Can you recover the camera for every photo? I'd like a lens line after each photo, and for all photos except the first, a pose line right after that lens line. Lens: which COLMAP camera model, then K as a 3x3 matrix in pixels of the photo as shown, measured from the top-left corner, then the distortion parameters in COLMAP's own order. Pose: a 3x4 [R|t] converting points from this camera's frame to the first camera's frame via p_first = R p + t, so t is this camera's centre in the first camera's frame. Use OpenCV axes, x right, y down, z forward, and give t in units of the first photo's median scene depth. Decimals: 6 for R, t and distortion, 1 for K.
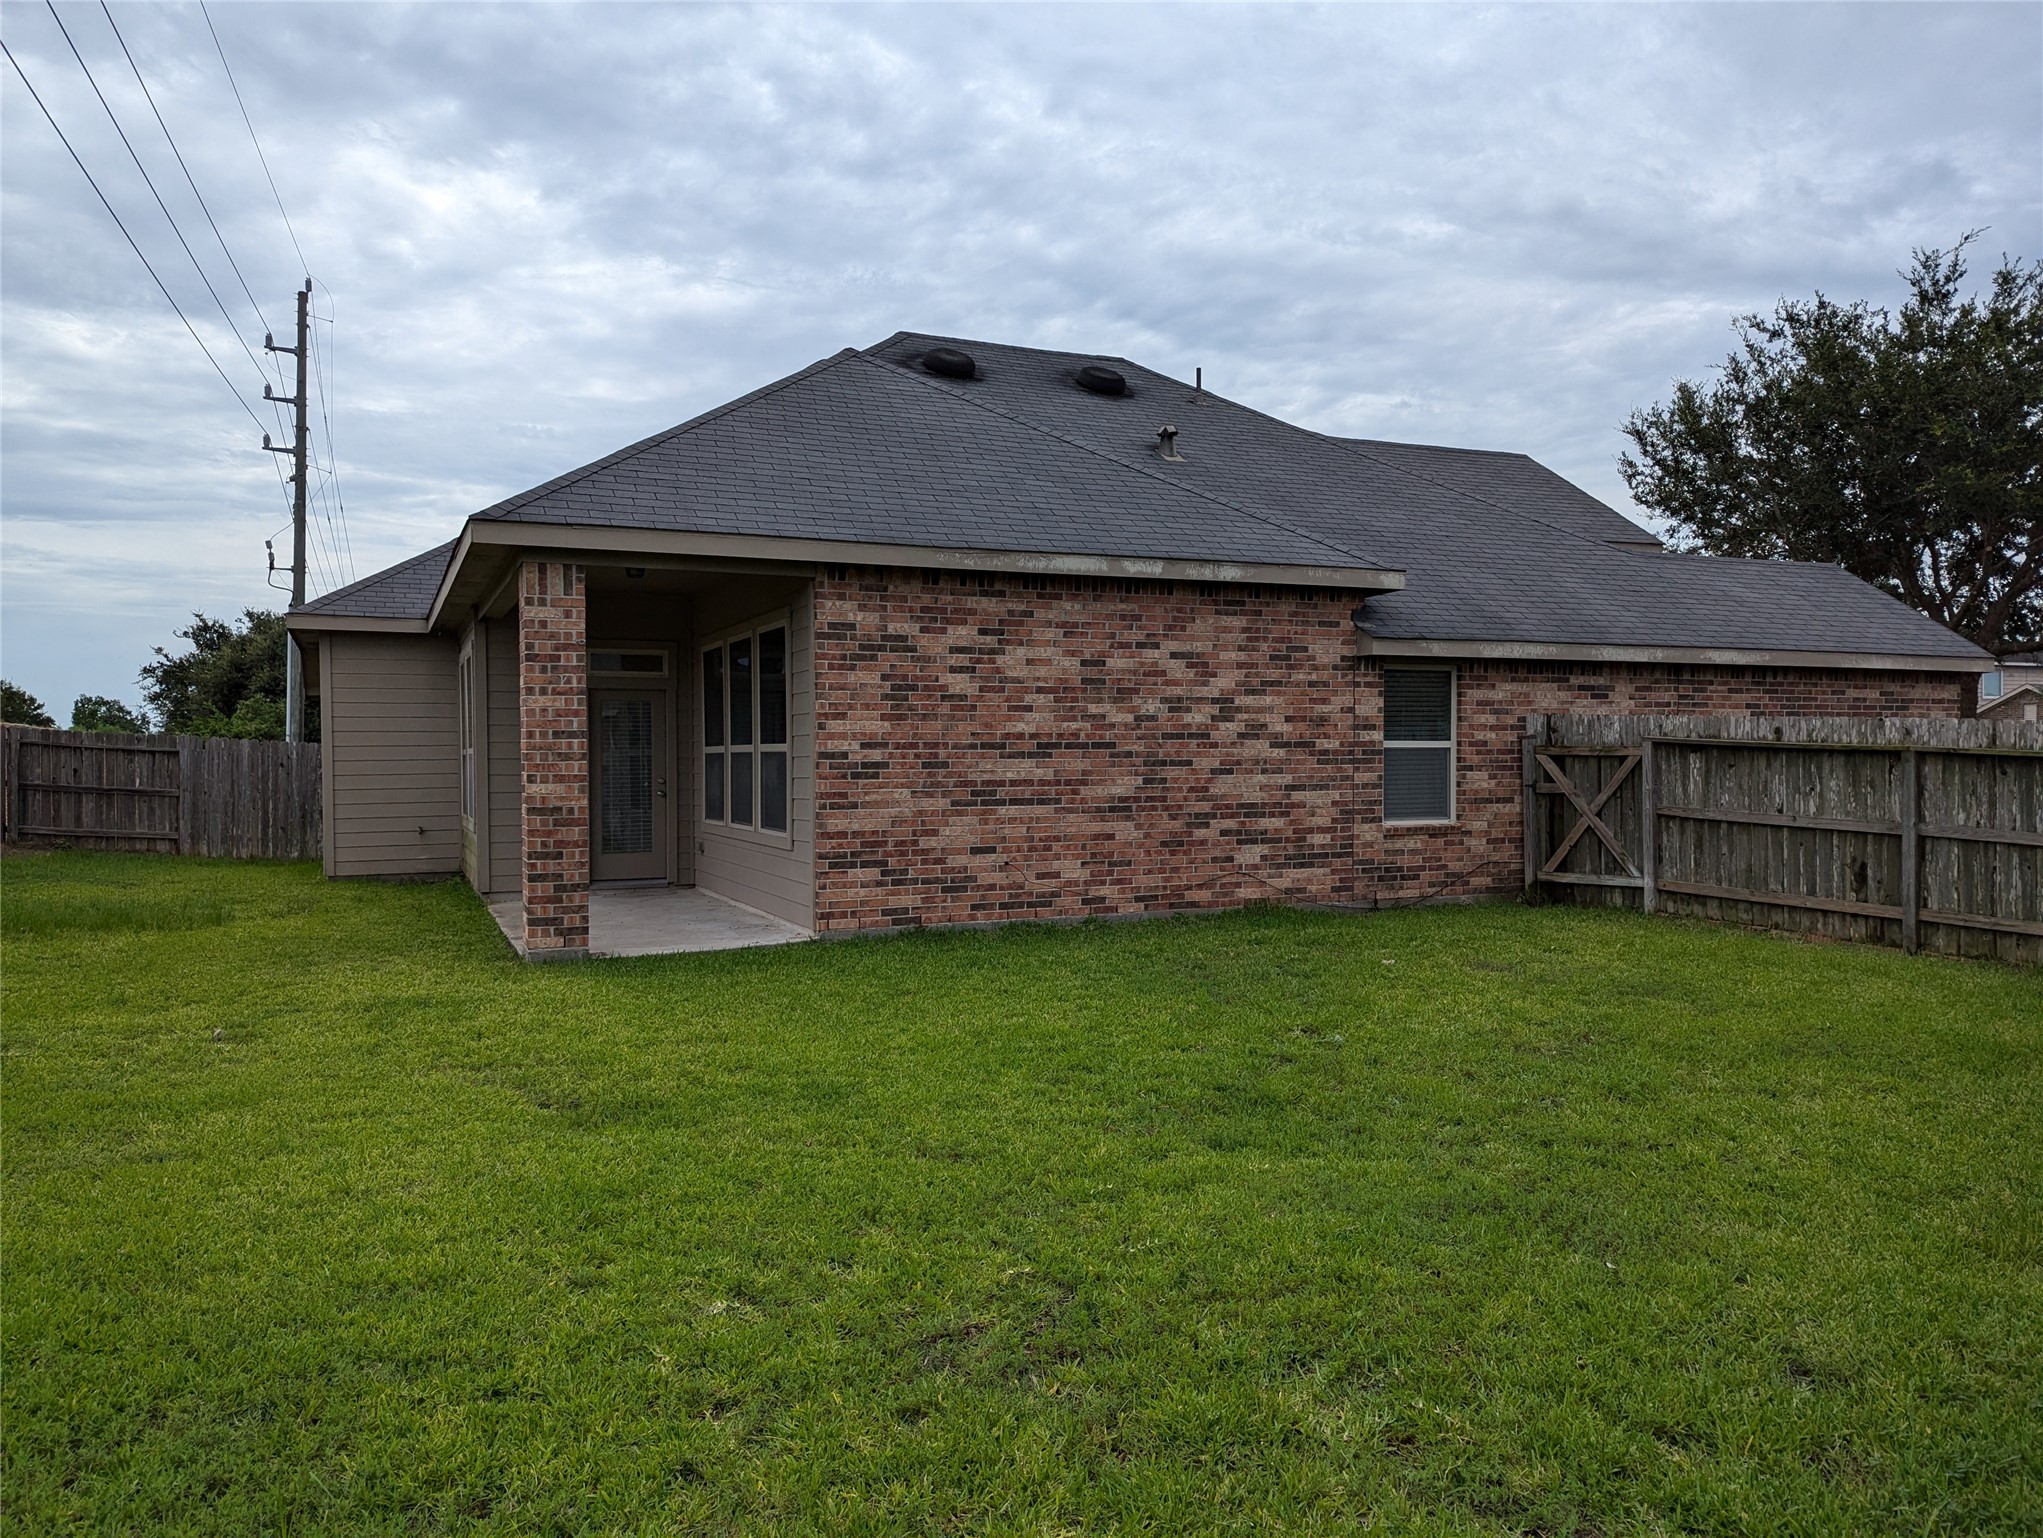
lens RADIAL K [[1461.4, 0, 1024.9], [0, 1461.4, 775.5], [0, 0, 1]] dist [0.054732, -0.042106]
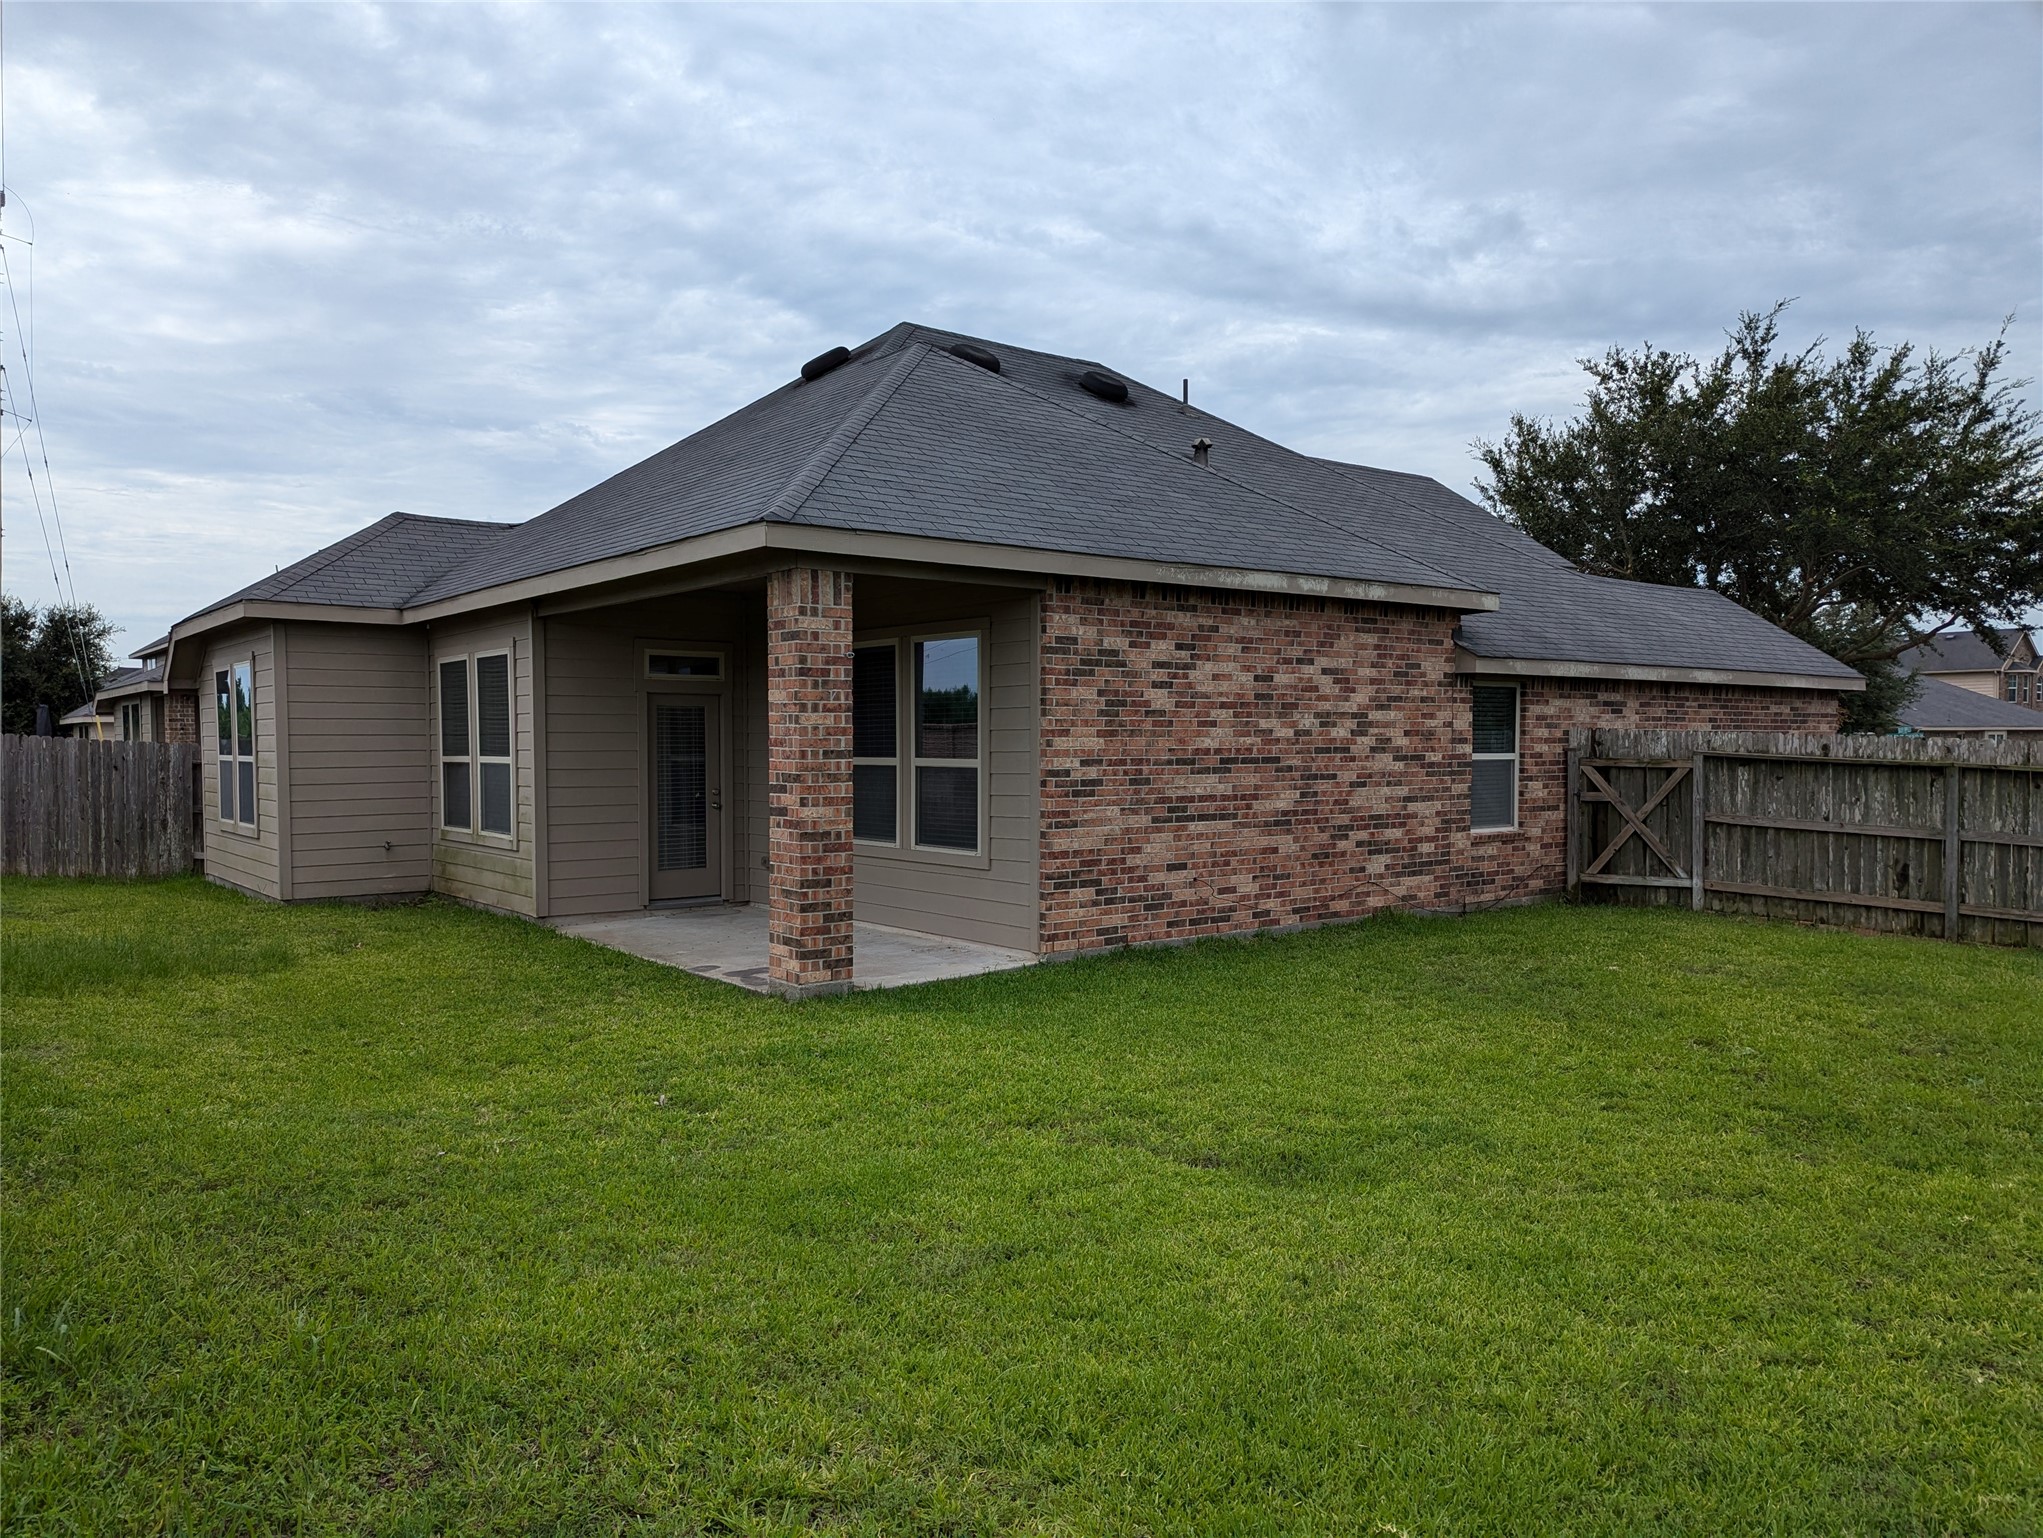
lens RADIAL K [[1461.4, 0, 1020.3], [0, 1461.4, 791.5], [0, 0, 1]] dist [0.054732, -0.042106]
pose [[0.969730, -0.004705, 0.244136, -0.206645], [-0.000240, 0.999795, 0.020224, -0.011109], [-0.244181, -0.019671, 0.969530, 0.032967]]
